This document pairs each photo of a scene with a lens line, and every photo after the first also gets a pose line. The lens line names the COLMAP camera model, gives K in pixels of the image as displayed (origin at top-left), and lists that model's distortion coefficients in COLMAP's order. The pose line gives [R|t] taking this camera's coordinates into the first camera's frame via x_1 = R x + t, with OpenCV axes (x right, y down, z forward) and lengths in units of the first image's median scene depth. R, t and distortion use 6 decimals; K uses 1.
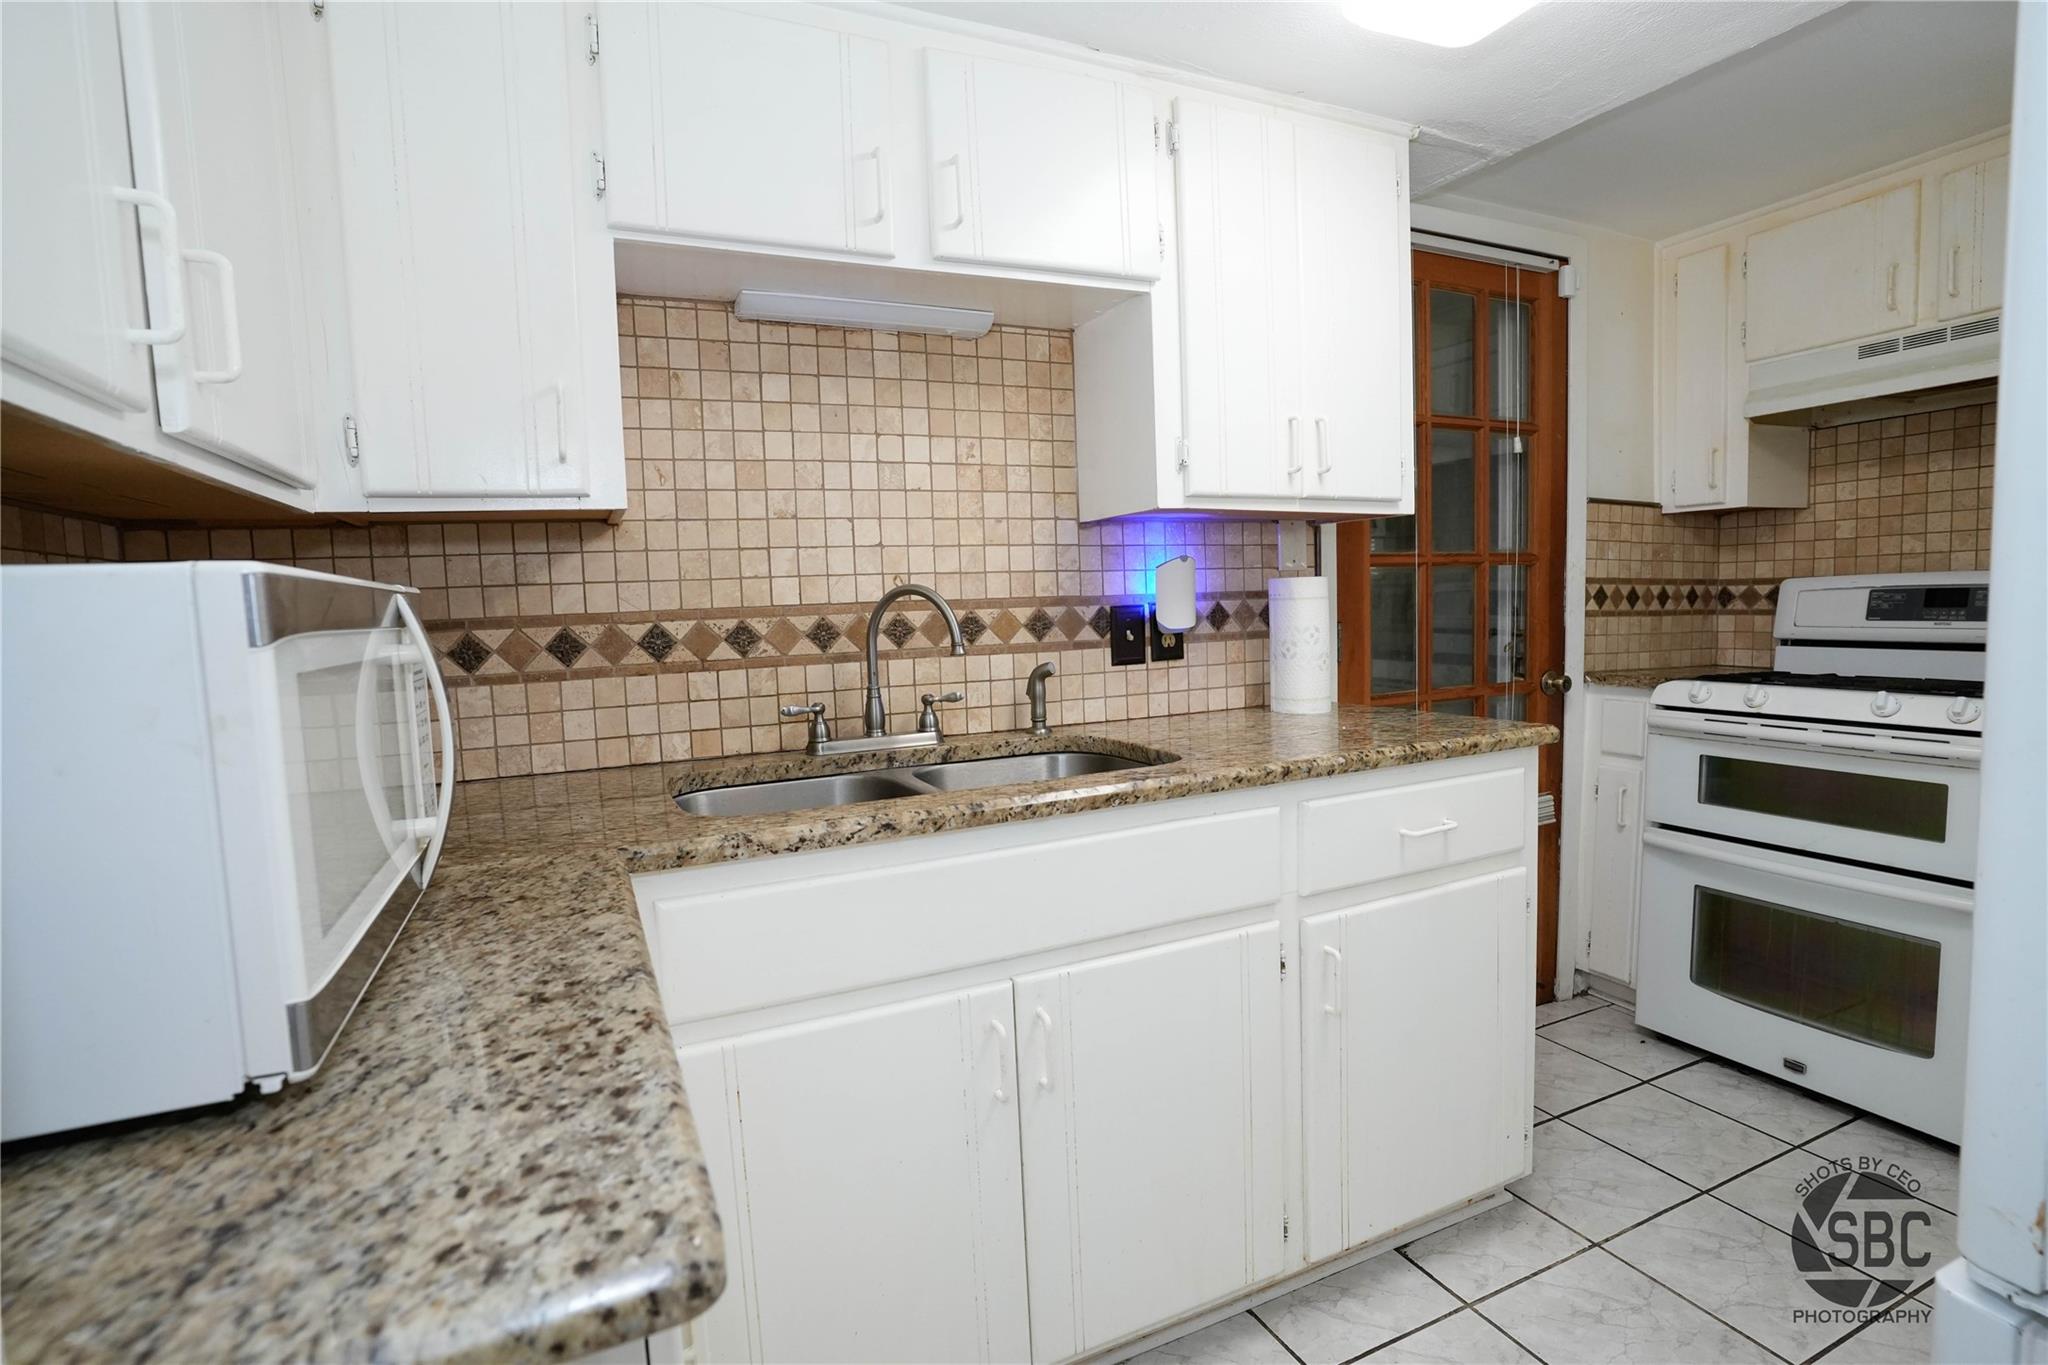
lens RADIAL K [[977.8, 0, 1019.6], [0, 977.8, 674.8], [0, 0, 1]] dist [-0.013202, 0.005942]
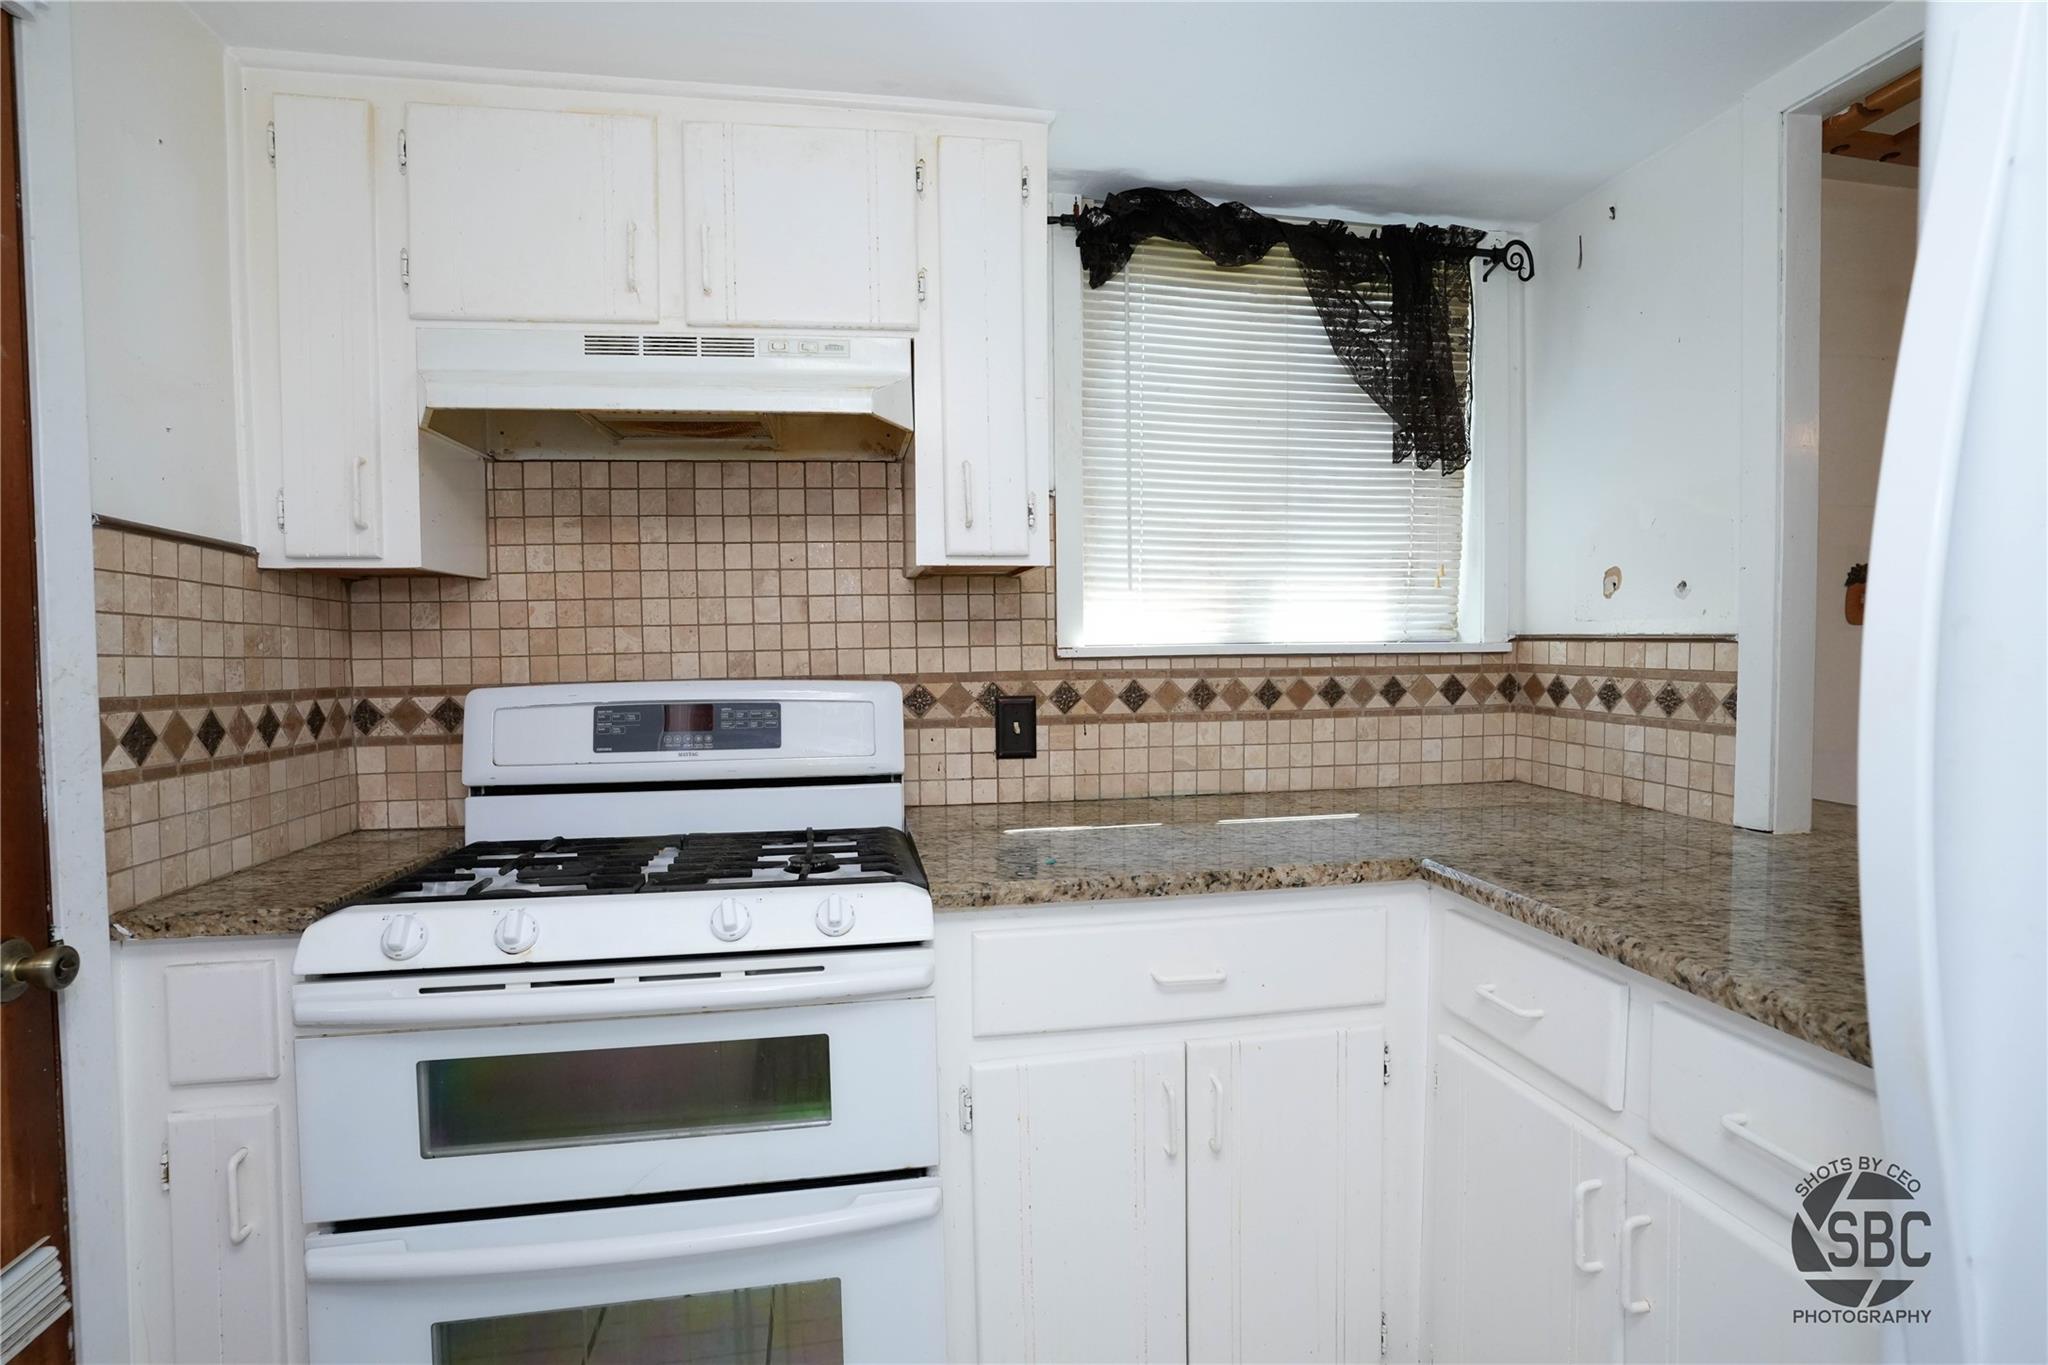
lens RADIAL K [[977.8, 0, 1014.9], [0, 977.8, 671.8], [0, 0, 1]] dist [-0.013202, 0.005942]
pose [[0.254093, -0.010799, 0.967119, 0.264973], [0.081689, 0.996604, -0.010334, -0.073227], [-0.963724, 0.081629, 0.254113, 0.492454]]
